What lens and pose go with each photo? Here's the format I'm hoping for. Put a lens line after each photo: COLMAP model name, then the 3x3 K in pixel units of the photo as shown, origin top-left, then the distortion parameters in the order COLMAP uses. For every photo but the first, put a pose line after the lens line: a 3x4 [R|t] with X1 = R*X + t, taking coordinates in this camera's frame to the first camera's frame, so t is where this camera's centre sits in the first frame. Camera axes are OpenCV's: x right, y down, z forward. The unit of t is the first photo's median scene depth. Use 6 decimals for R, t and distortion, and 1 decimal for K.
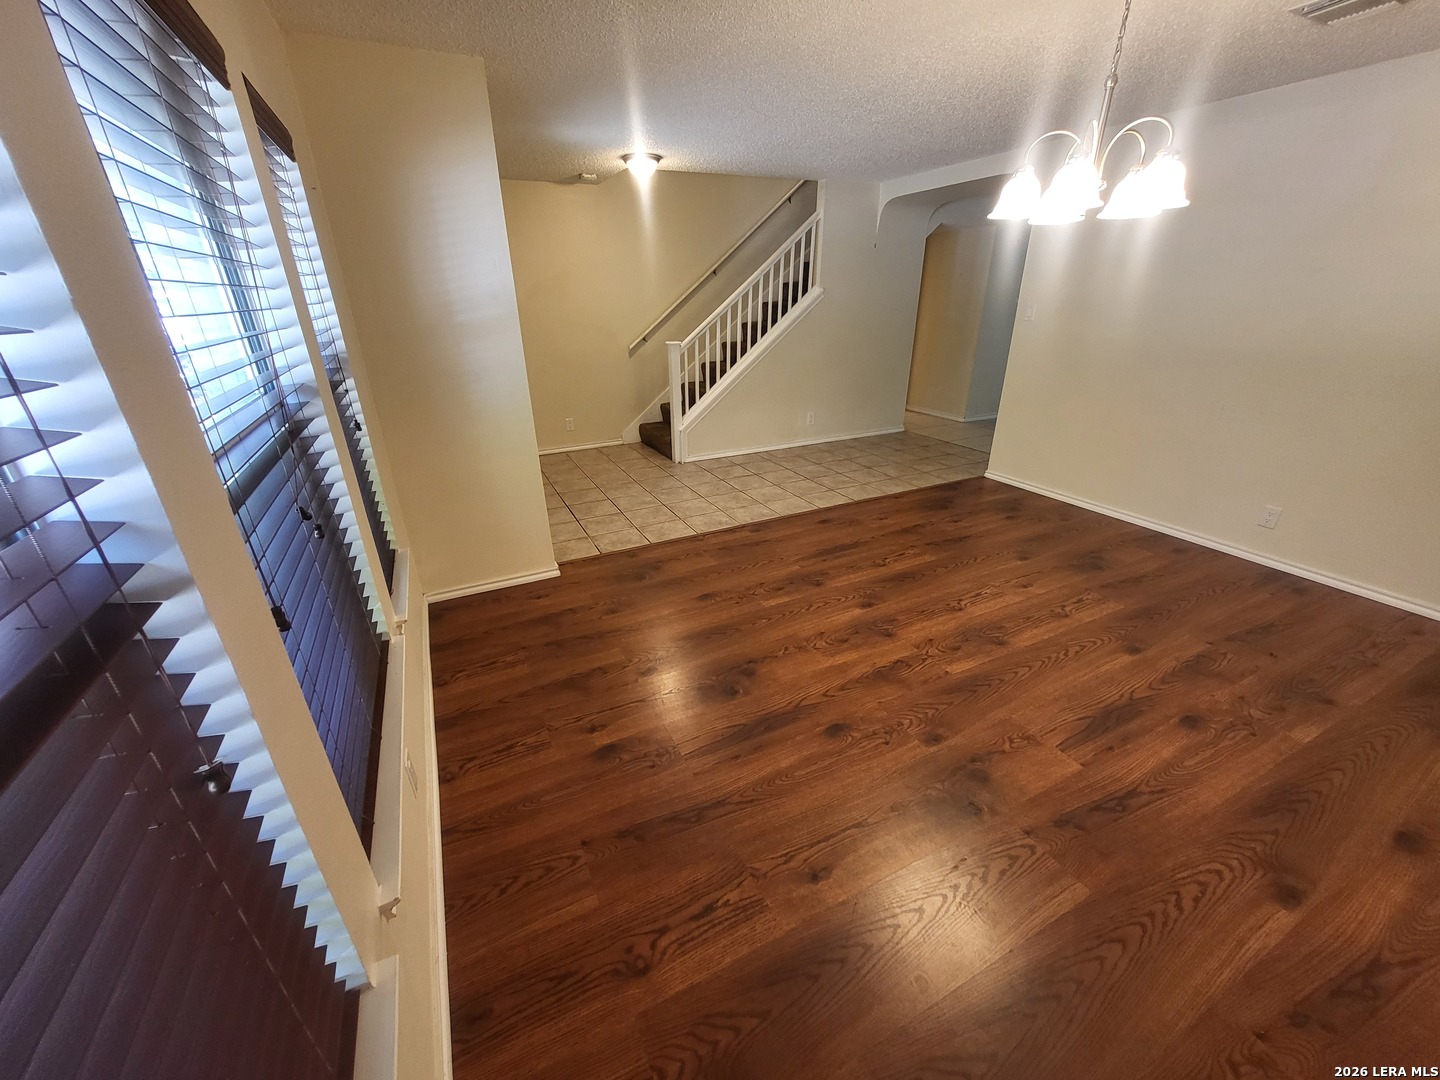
lens RADIAL K [[563.5, 0, 712.8], [0, 563.5, 541.5], [0, 0, 1]] dist [-0.000374, -0.001148]
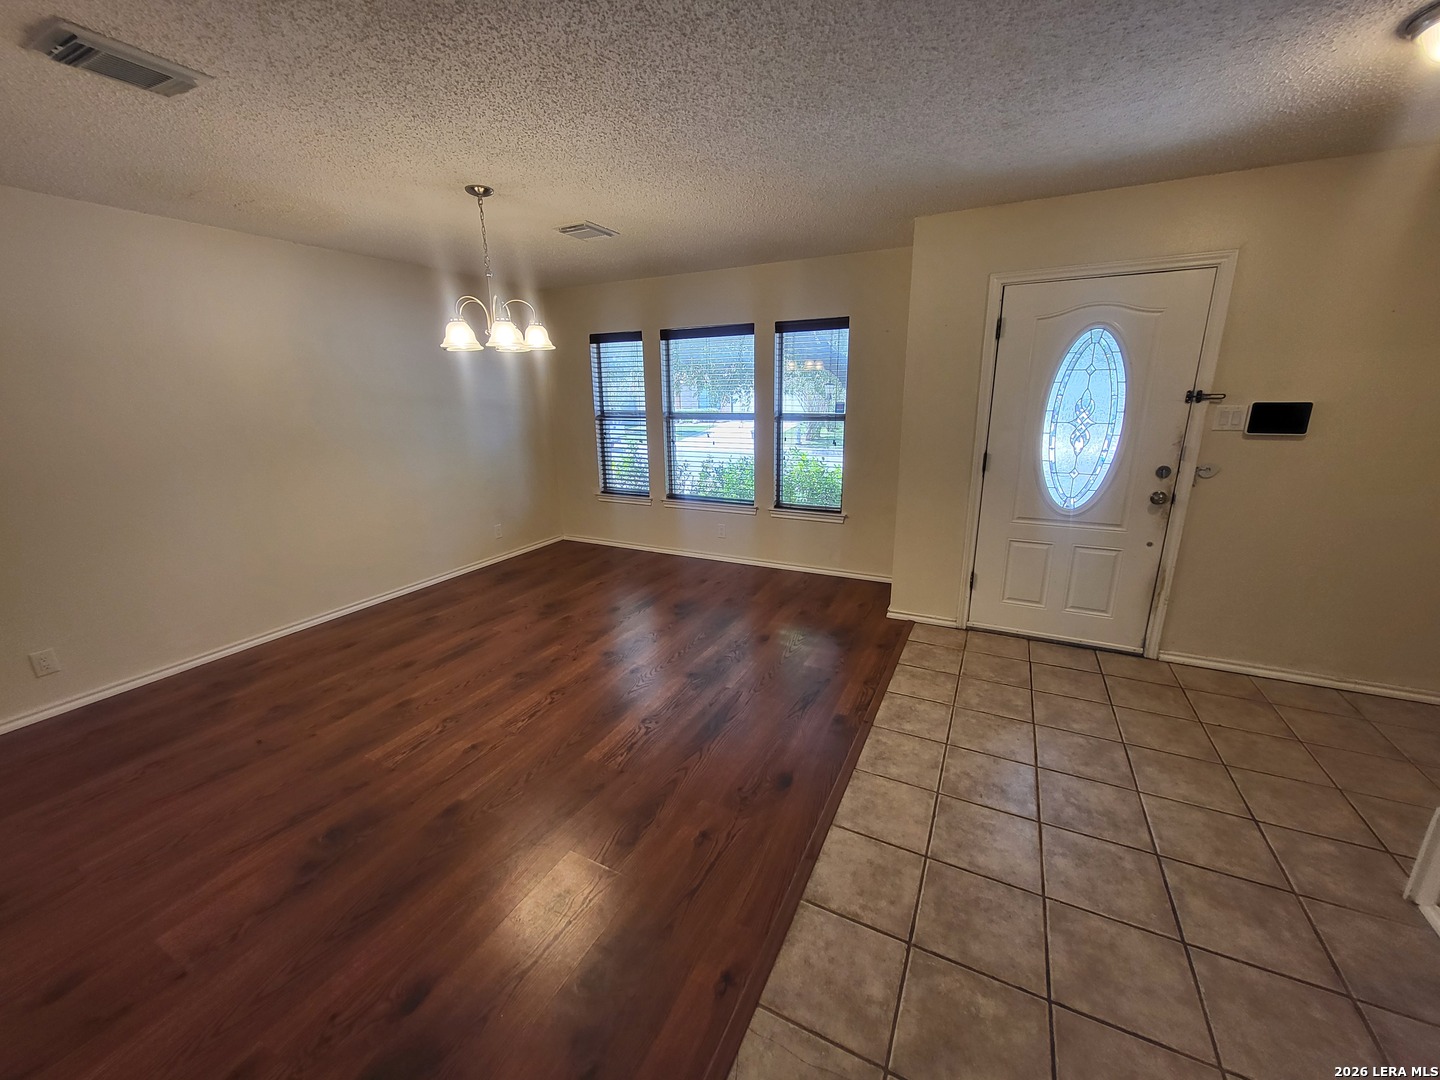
lens RADIAL K [[563.5, 0, 712.8], [0, 563.5, 541.5], [0, 0, 1]] dist [-0.000374, -0.001148]
pose [[-0.798934, 0.185557, -0.572078, 0.626388], [-0.215892, 0.799329, 0.560771, -0.617552], [0.561333, 0.571526, -0.598550, 1.371735]]
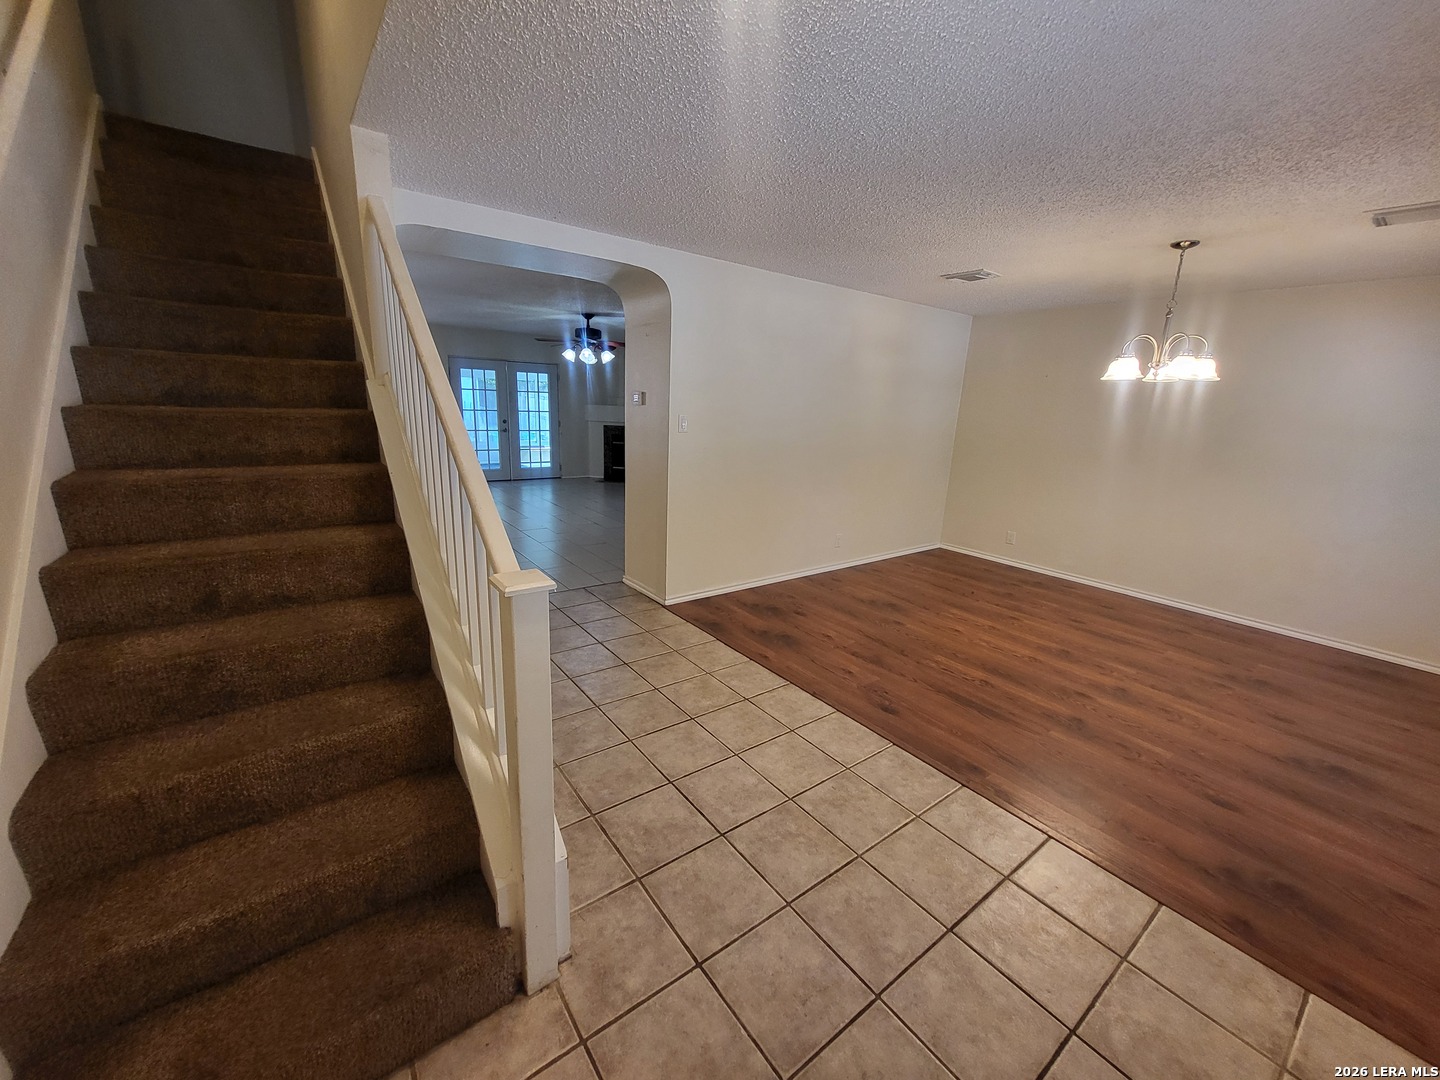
lens RADIAL K [[563.5, 0, 712.8], [0, 563.5, 541.5], [0, 0, 1]] dist [-0.000374, -0.001148]
pose [[-0.184860, -0.233067, 0.954729, -0.470436], [0.361962, 0.887034, 0.286626, -0.608029], [-0.913680, 0.398561, -0.079616, 1.394110]]
